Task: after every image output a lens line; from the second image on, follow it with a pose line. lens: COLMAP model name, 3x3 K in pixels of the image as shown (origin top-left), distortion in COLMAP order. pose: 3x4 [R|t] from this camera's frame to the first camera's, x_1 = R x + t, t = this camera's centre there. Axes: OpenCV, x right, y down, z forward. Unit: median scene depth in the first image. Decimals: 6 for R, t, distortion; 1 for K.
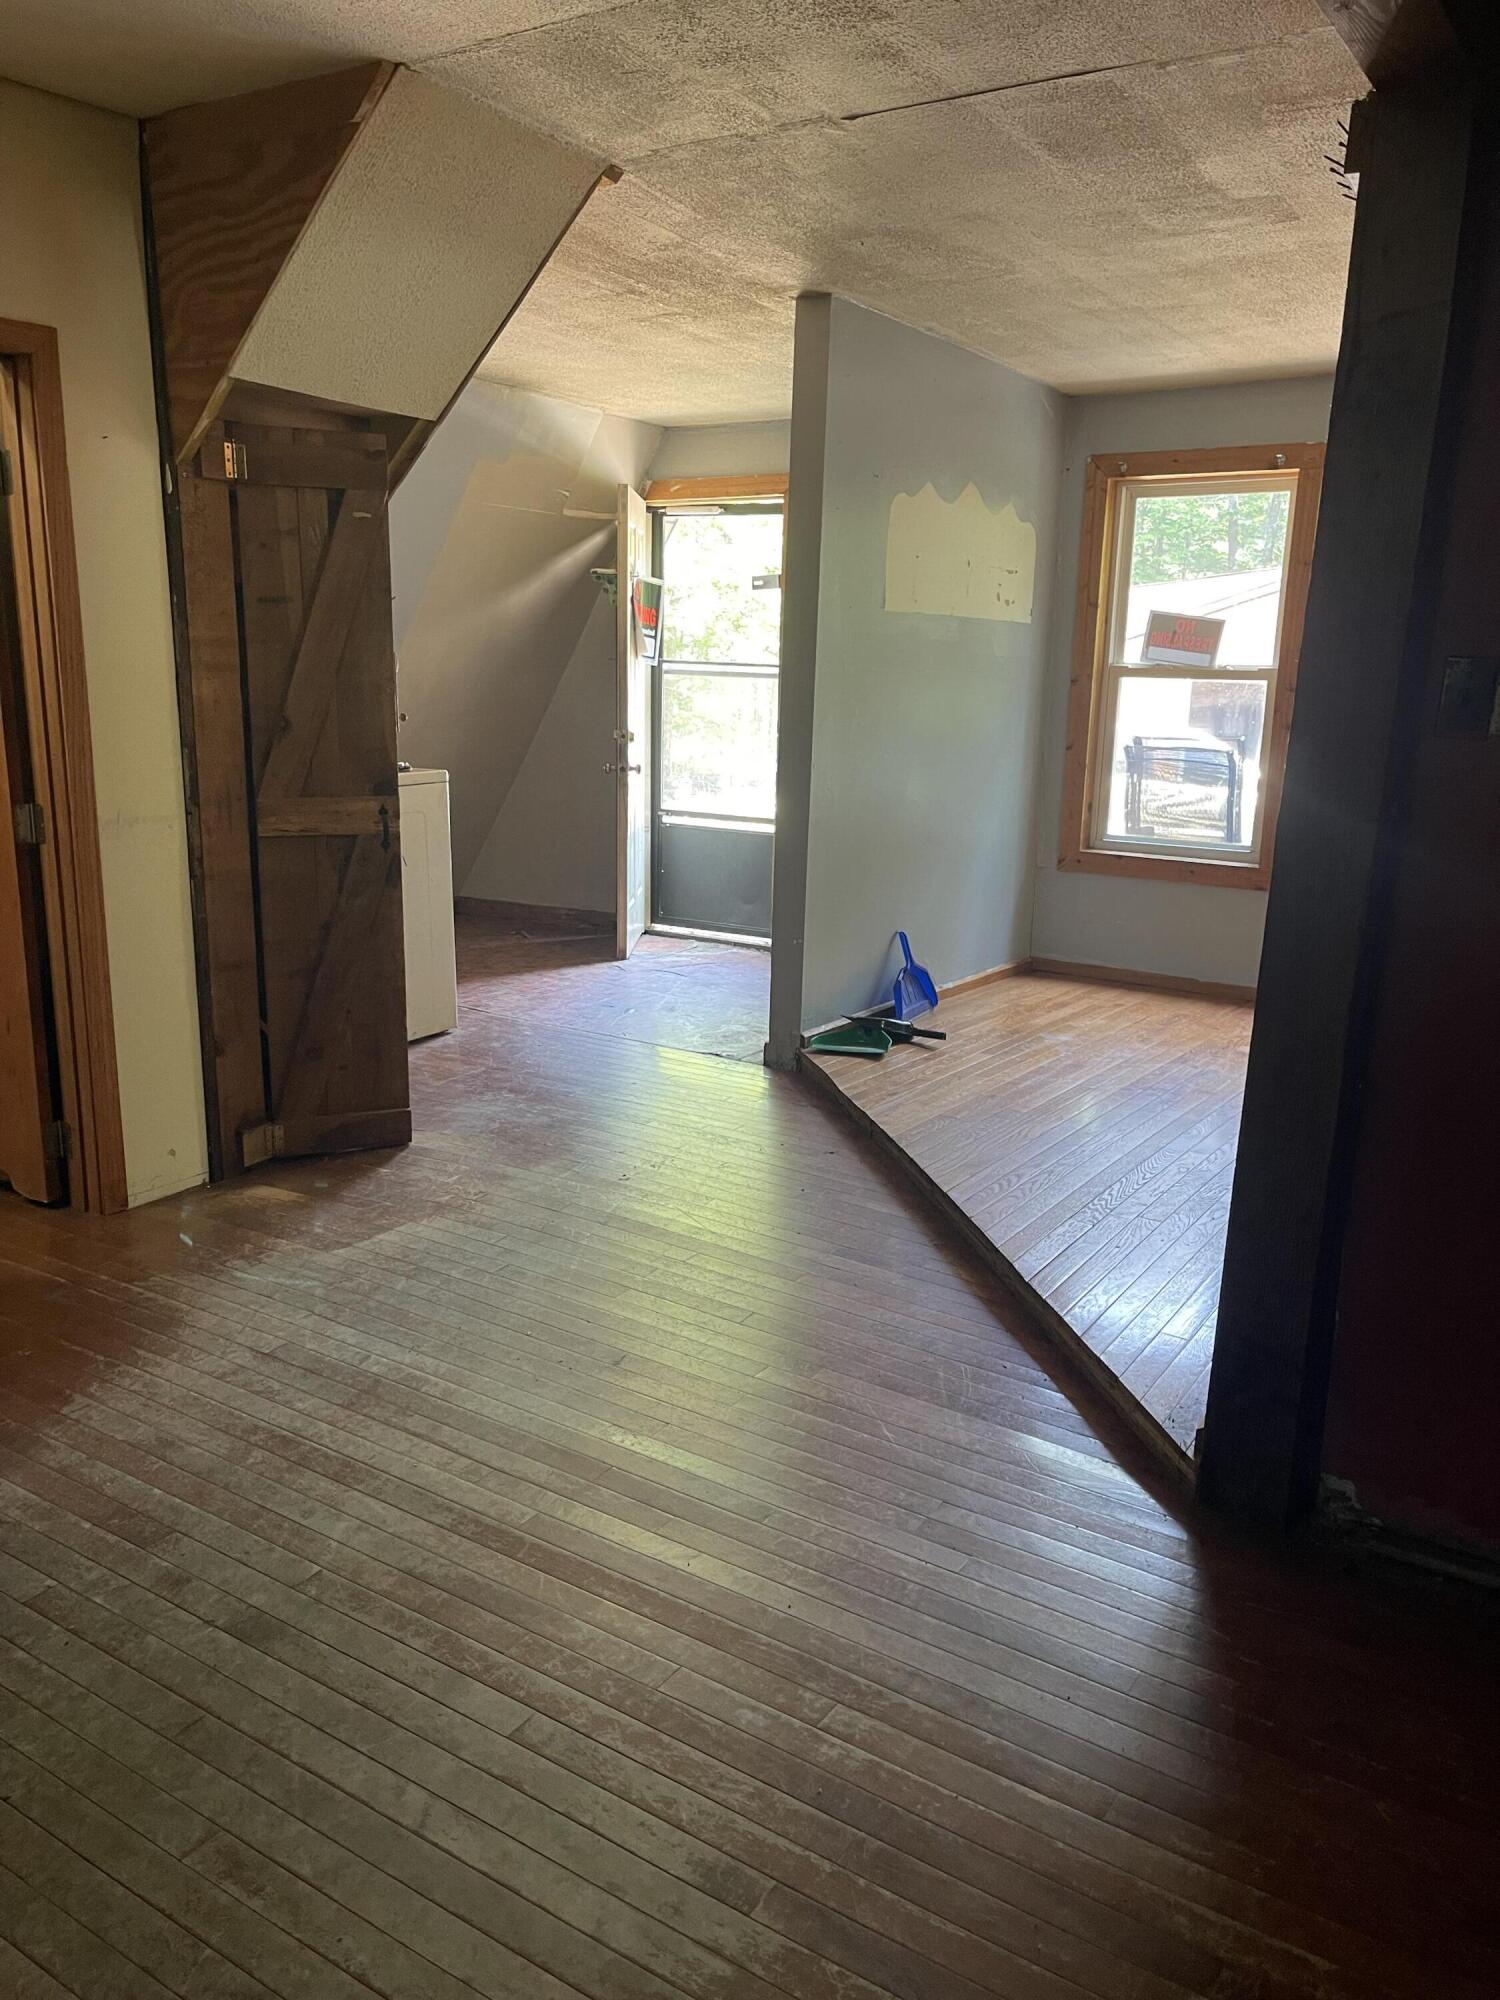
lens RADIAL K [[1498.8, 0, 742.4], [0, 1498.8, 999.0], [0, 0, 1]] dist [0.082709, -0.110006]
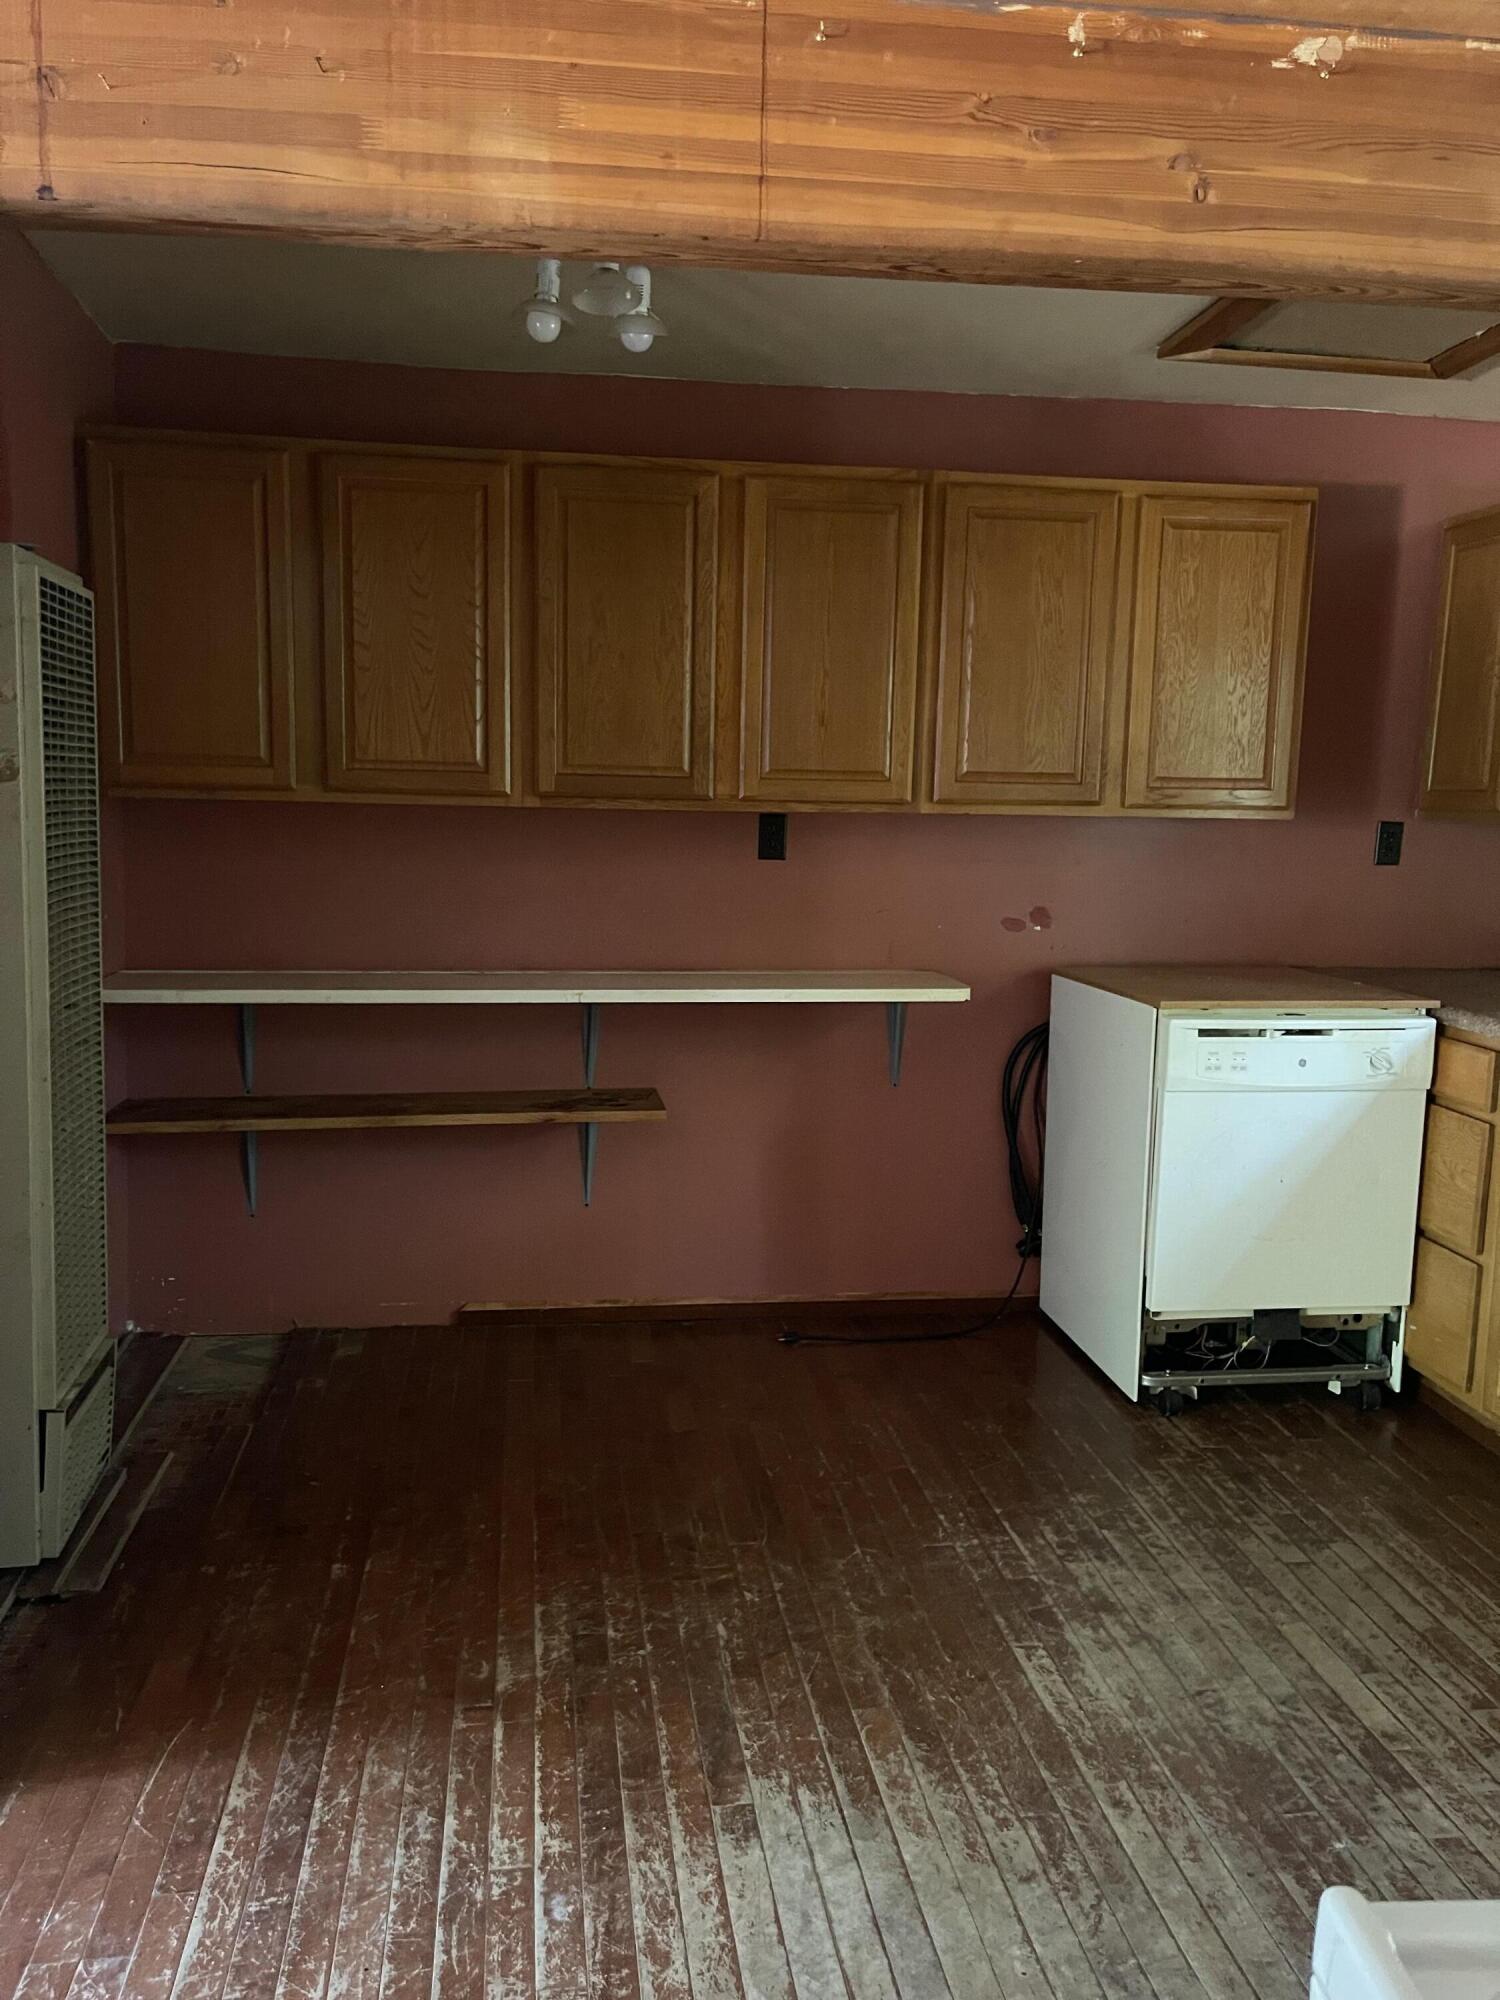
lens RADIAL K [[1498.8, 0, 739.3], [0, 1498.8, 989.2], [0, 0, 1]] dist [0.082709, -0.110006]
pose [[-0.652327, -0.129606, 0.746774, -0.746548], [0.133927, 0.950058, 0.281875, -0.351240], [-0.746011, 0.283888, -0.602391, 1.395775]]
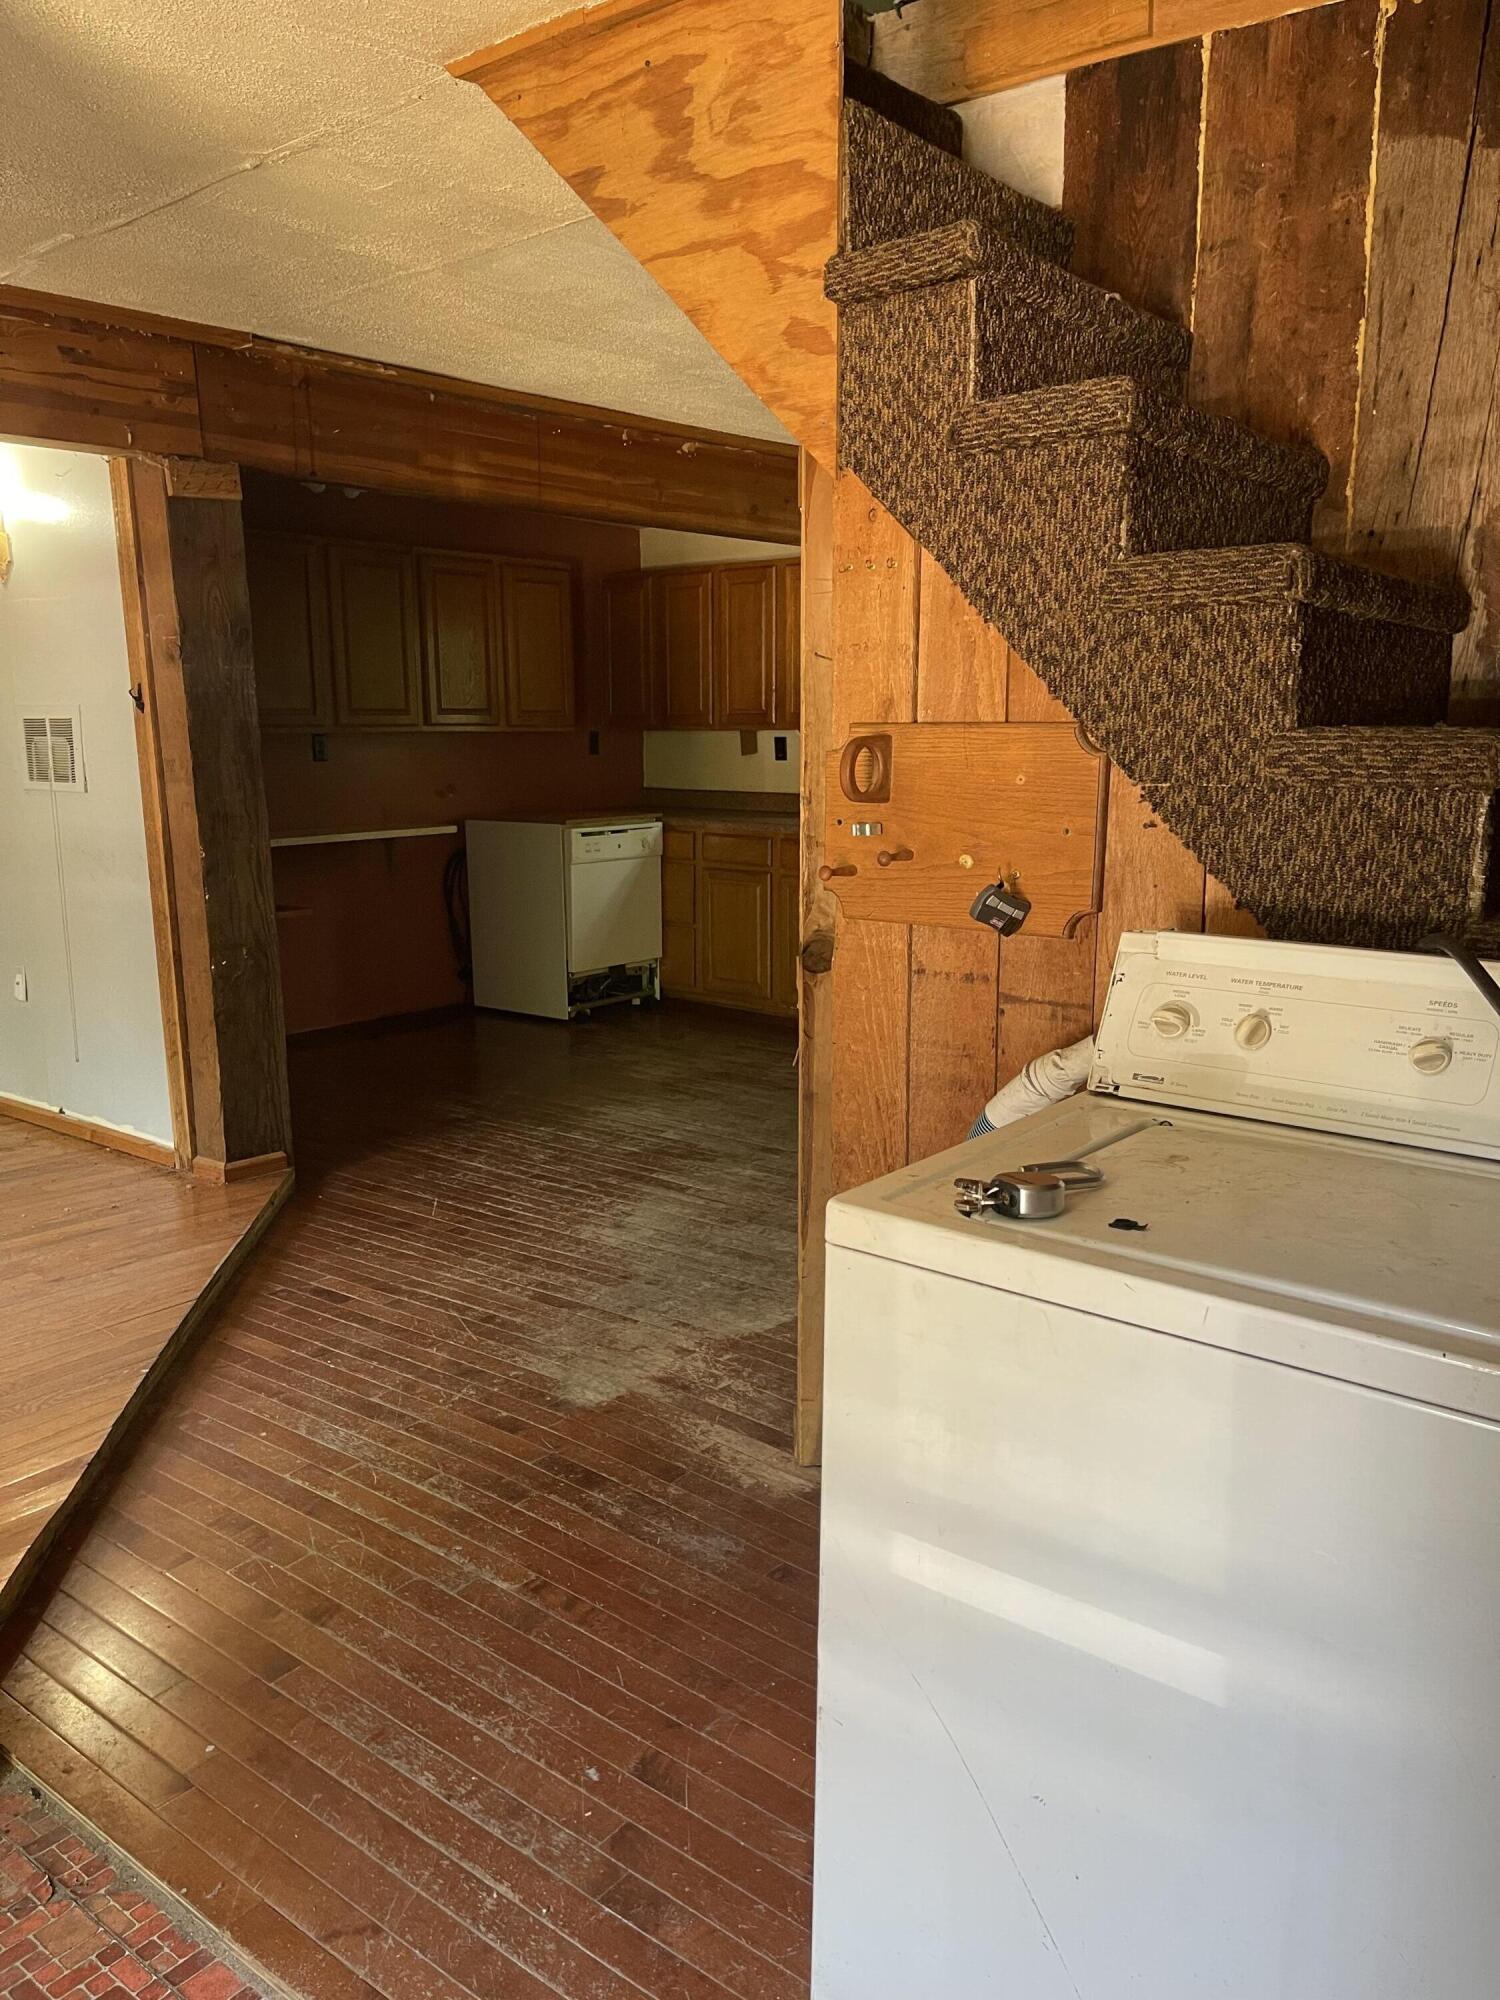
lens RADIAL K [[1498.8, 0, 759.5], [0, 1498.8, 1005.2], [0, 0, 1]] dist [0.082709, -0.110006]
pose [[-0.994886, -0.033148, 0.095406, -0.582604], [0.007441, 0.917990, 0.396533, -0.805413], [-0.100726, 0.395215, -0.913050, 3.428474]]
